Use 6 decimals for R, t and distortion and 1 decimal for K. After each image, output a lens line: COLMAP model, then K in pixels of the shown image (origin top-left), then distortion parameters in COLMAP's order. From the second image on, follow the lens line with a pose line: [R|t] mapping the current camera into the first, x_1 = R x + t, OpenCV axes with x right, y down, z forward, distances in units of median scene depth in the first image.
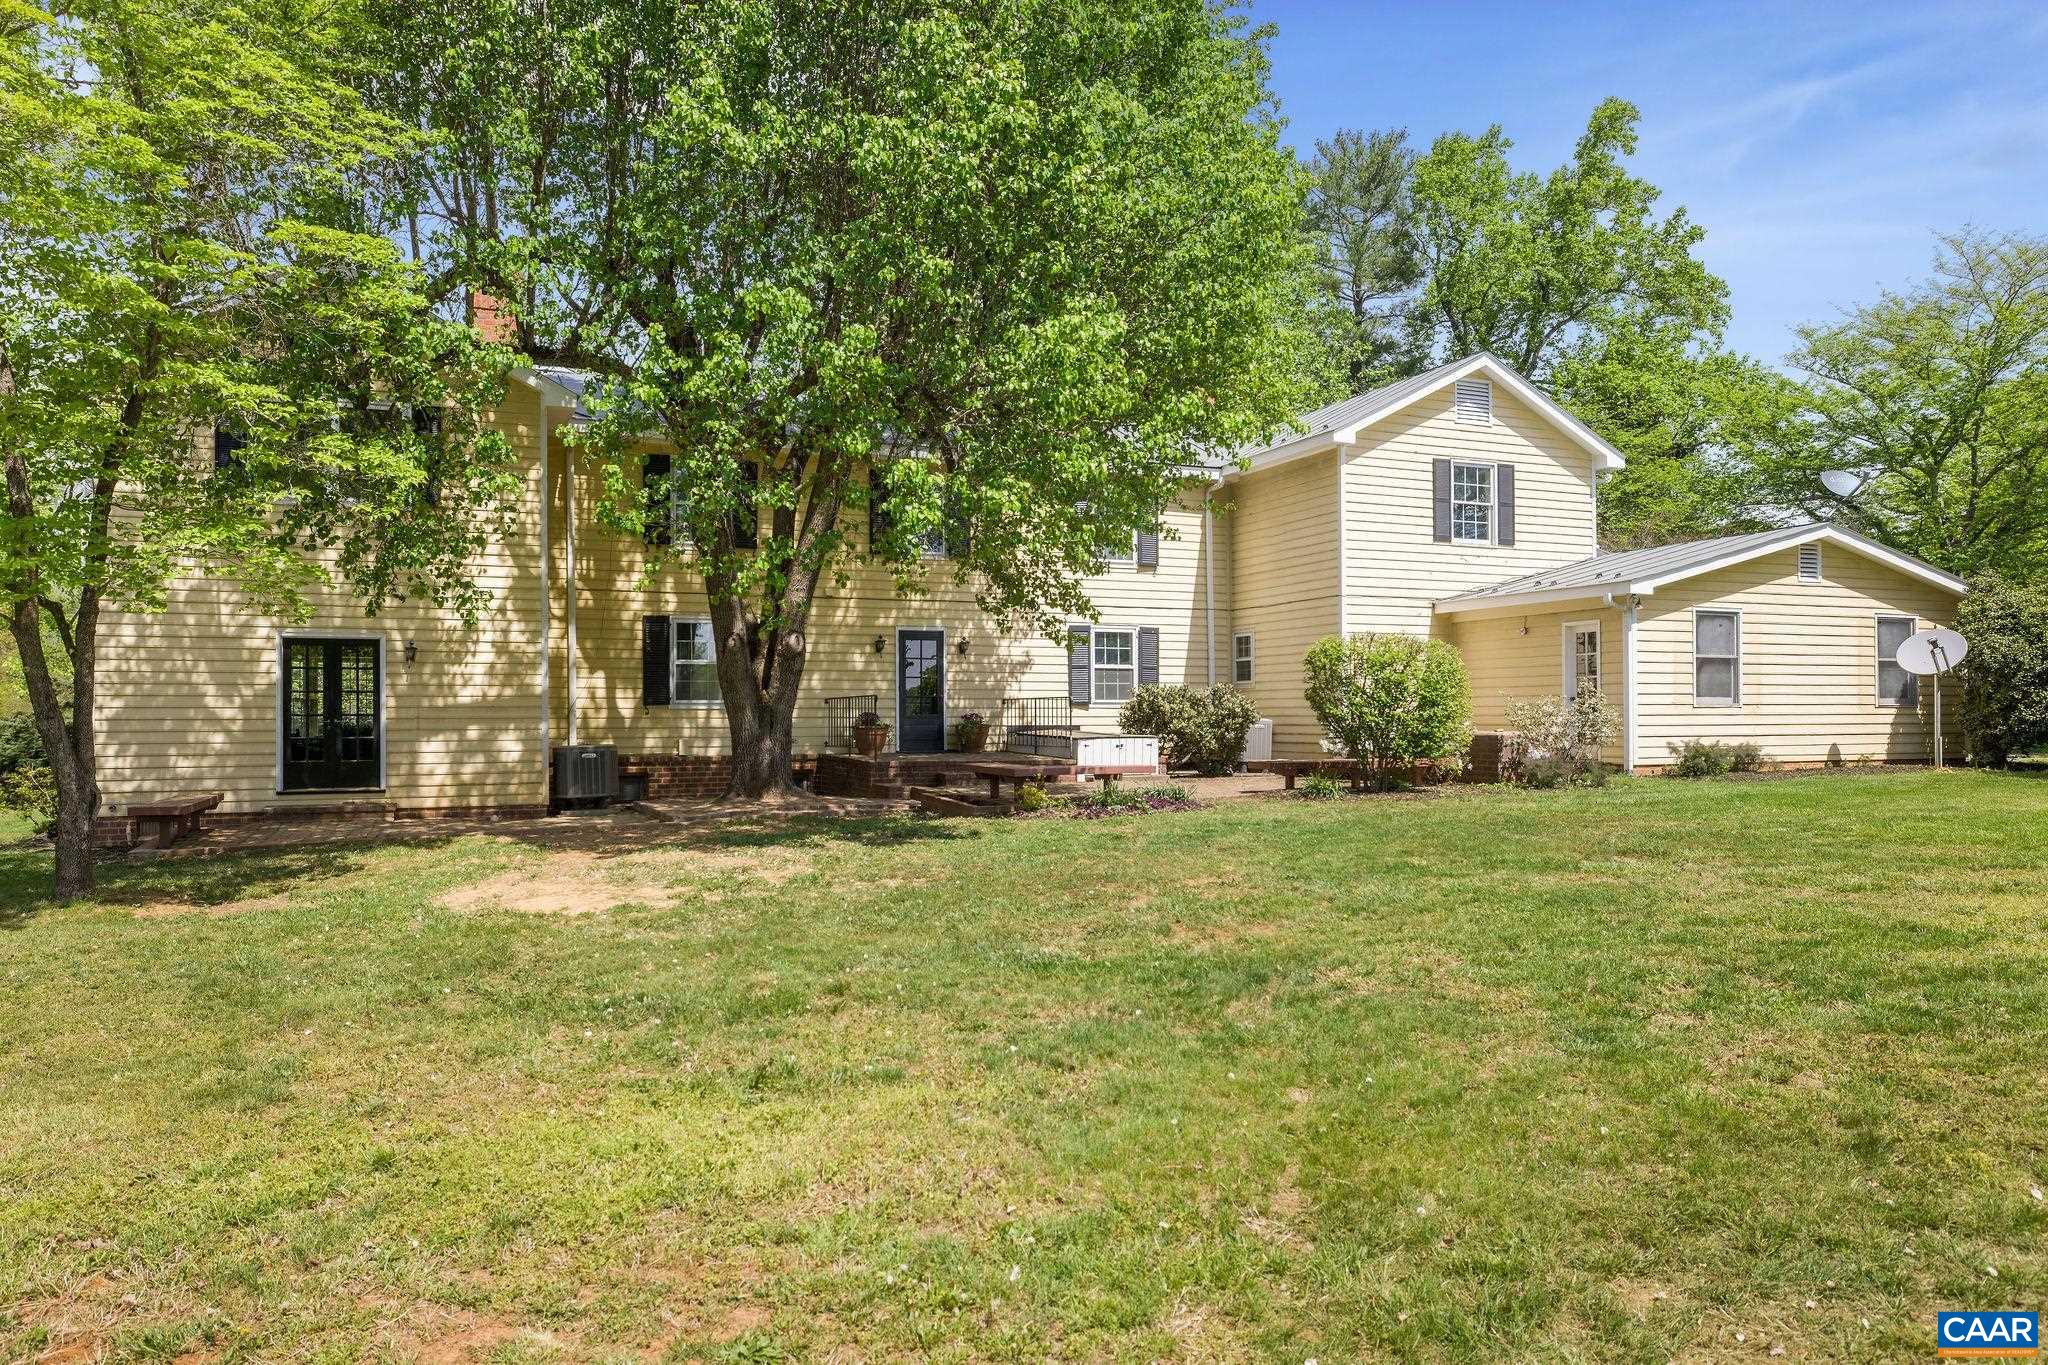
lens RADIAL K [[1312.3, 0, 1026.0], [0, 1312.3, 688.6], [0, 0, 1]] dist [0.021752, -0.003661]
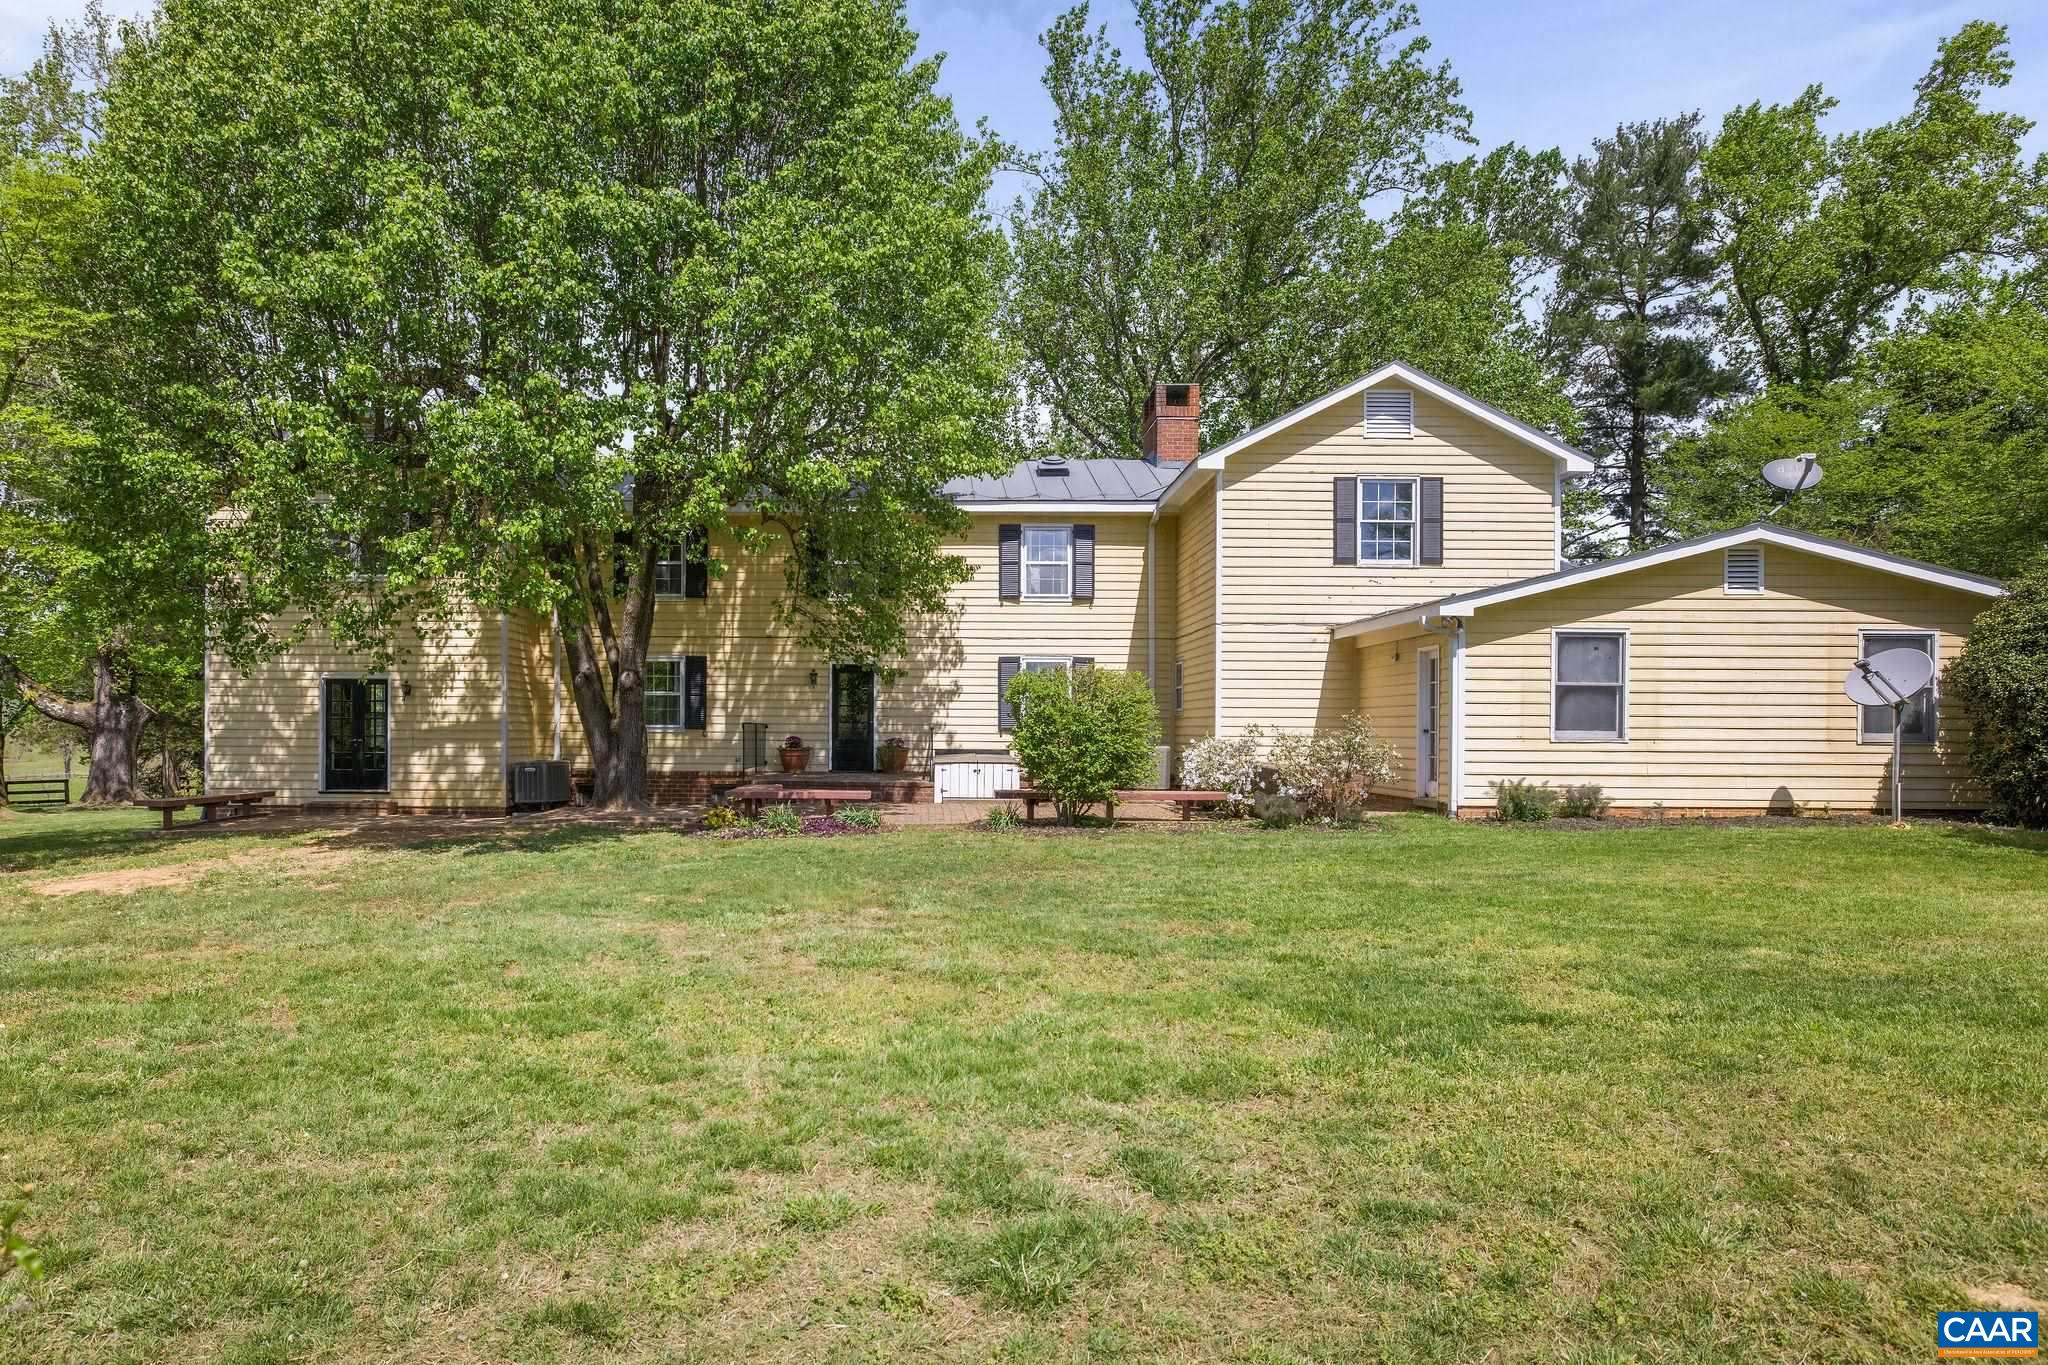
lens RADIAL K [[1132.2, 0, 1018.0], [0, 1132.2, 730.2], [0, 0, 1]] dist [0.006214, 0.008307]
pose [[0.921669, 0.010307, -0.387839, 0.465599], [-0.000522, 0.999679, 0.025327, -0.012785], [0.387976, -0.023141, 0.921379, 0.162229]]
